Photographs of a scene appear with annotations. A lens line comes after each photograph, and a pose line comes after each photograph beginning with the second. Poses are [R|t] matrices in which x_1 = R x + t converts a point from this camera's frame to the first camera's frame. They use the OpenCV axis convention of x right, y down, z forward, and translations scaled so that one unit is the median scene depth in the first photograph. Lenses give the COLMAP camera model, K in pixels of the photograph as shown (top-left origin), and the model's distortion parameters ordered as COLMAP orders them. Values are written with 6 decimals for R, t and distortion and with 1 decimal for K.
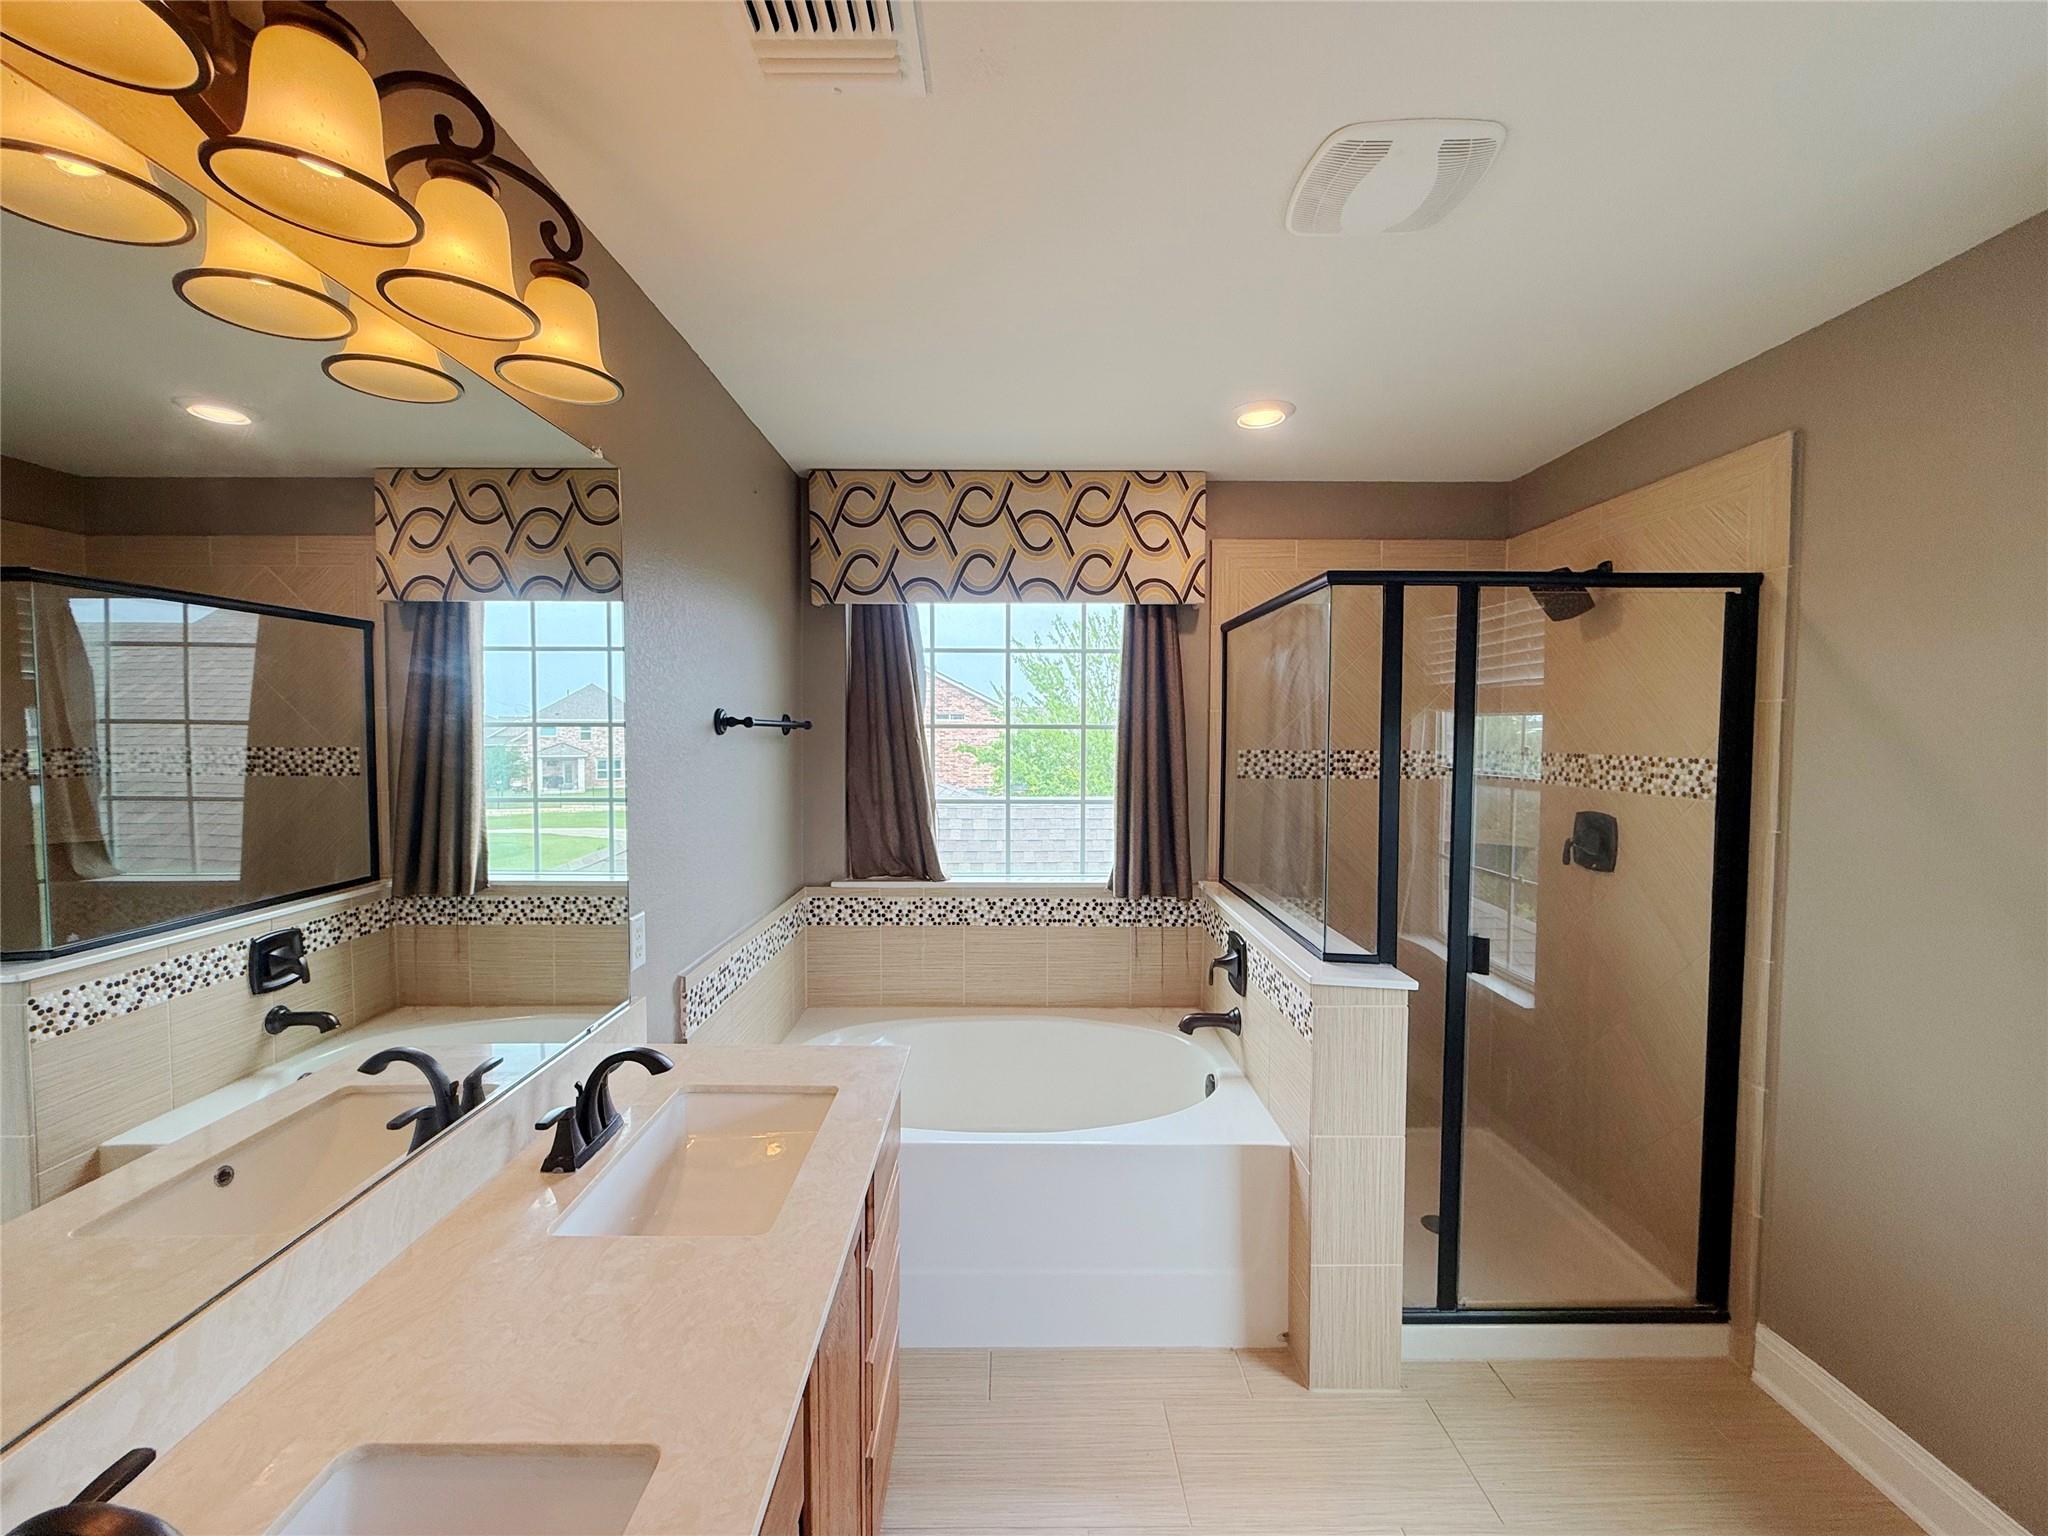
lens RADIAL K [[816.9, 0, 1020.2], [0, 816.9, 765.2], [0, 0, 1]] dist [0.002554, -0.000260]
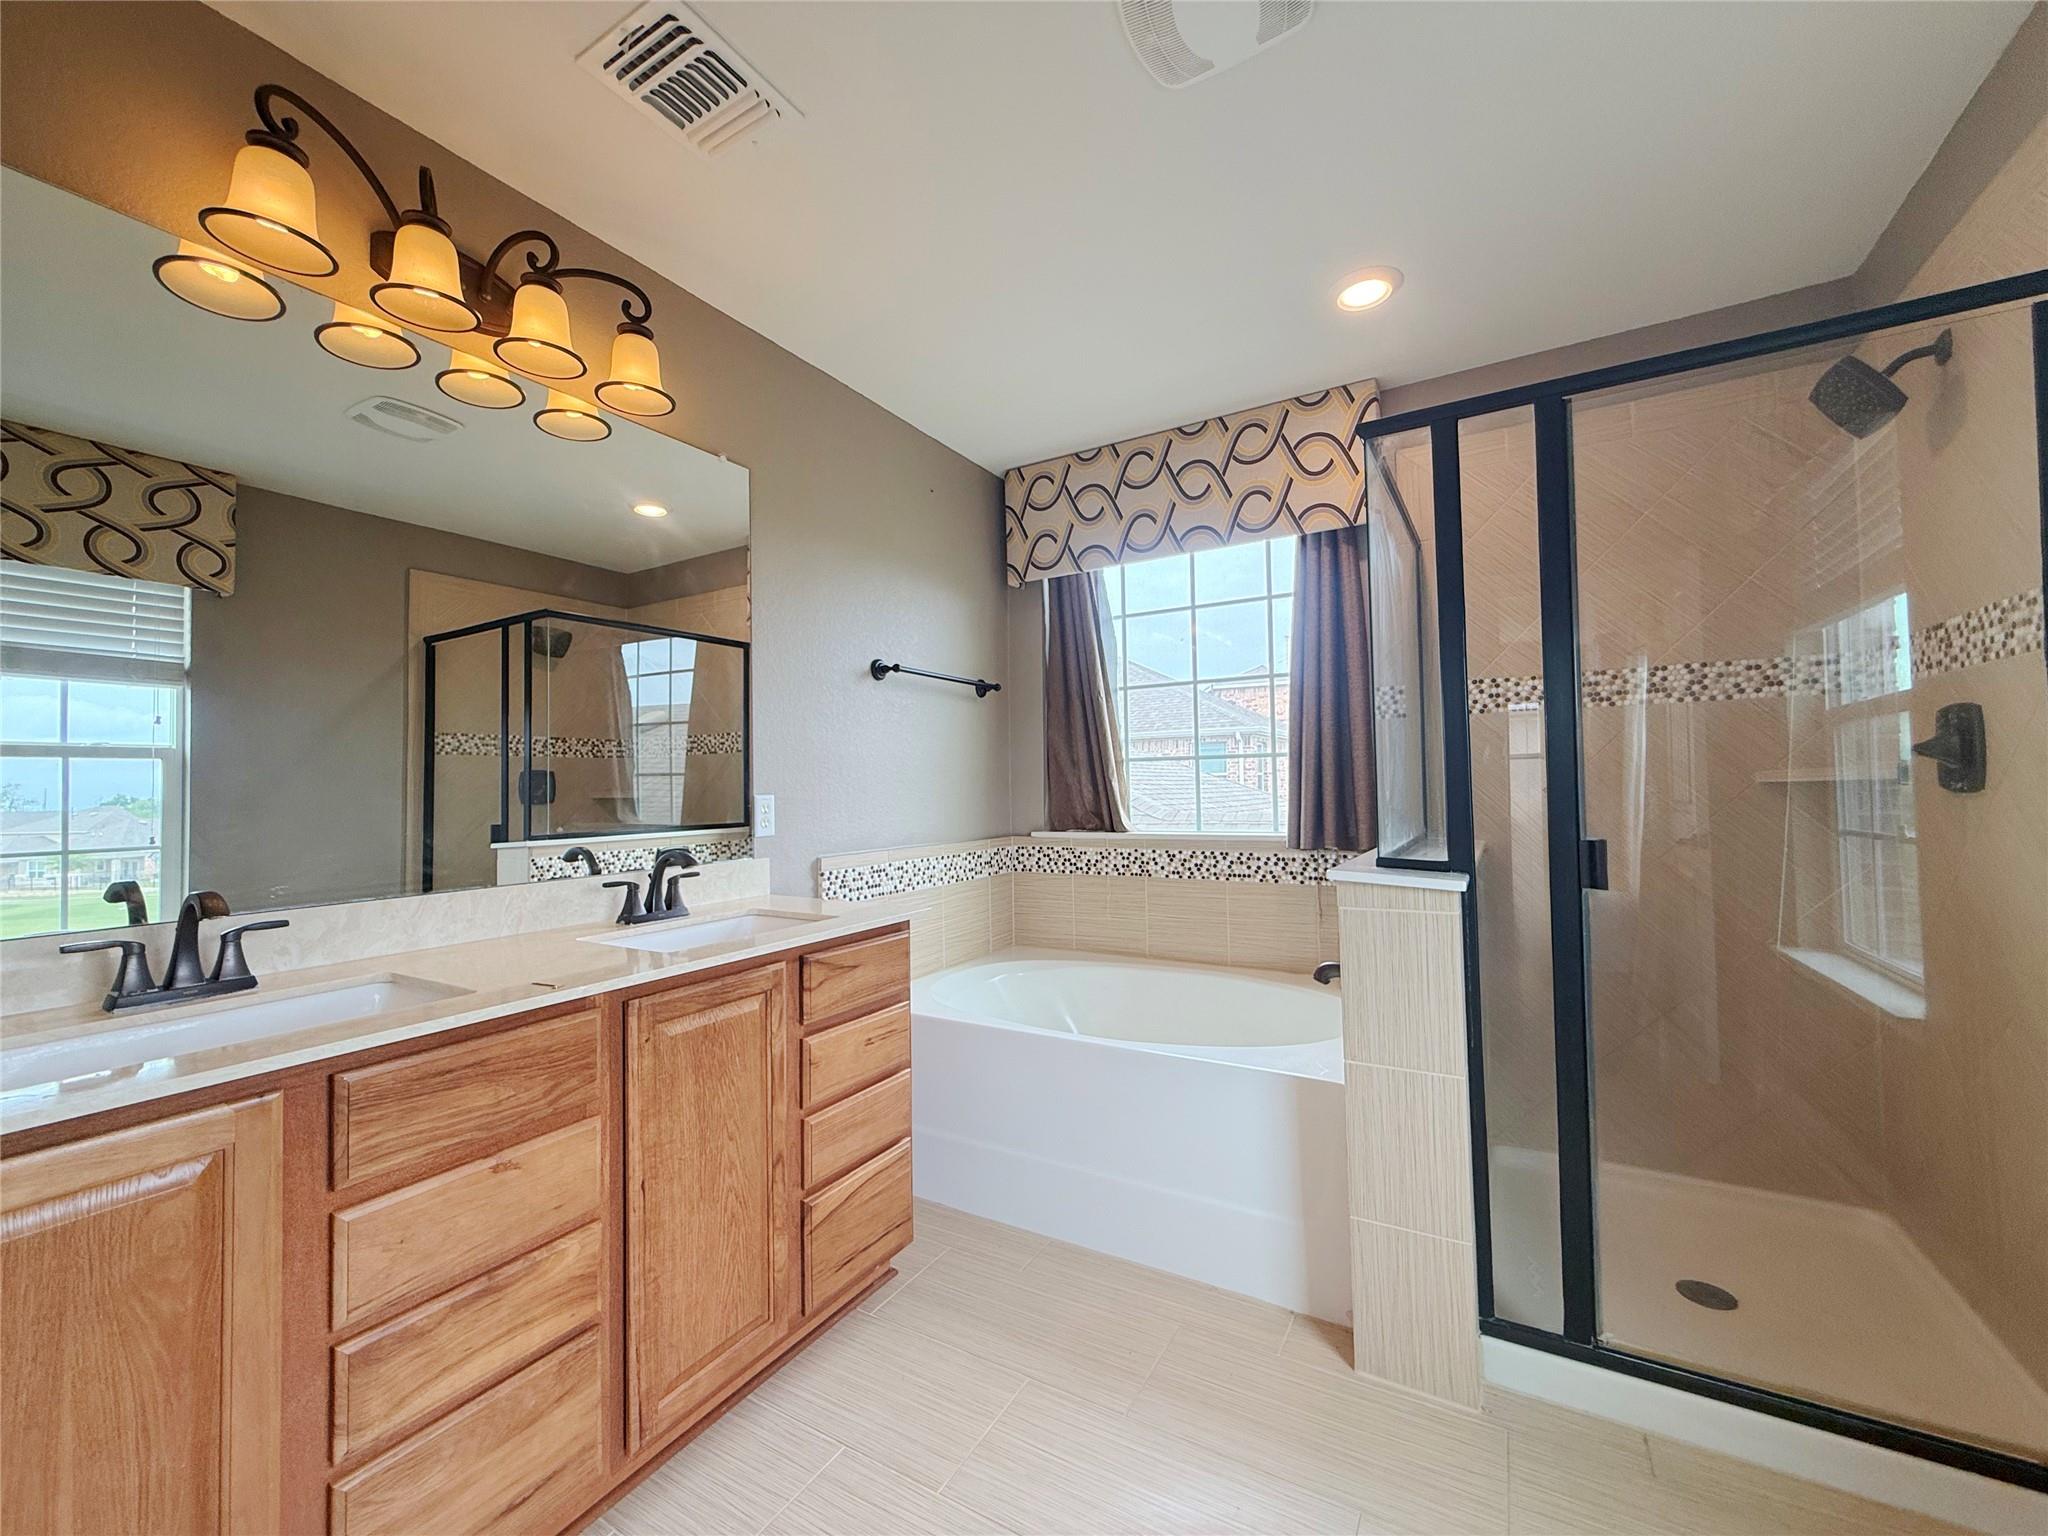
lens RADIAL K [[816.9, 0, 1019.9], [0, 816.9, 765.0], [0, 0, 1]] dist [0.002554, -0.000260]
pose [[0.856265, -0.032984, -0.515482, 0.344052], [-0.001099, 0.997841, -0.065673, 0.131138], [0.516535, 0.056800, 0.854380, 0.042994]]
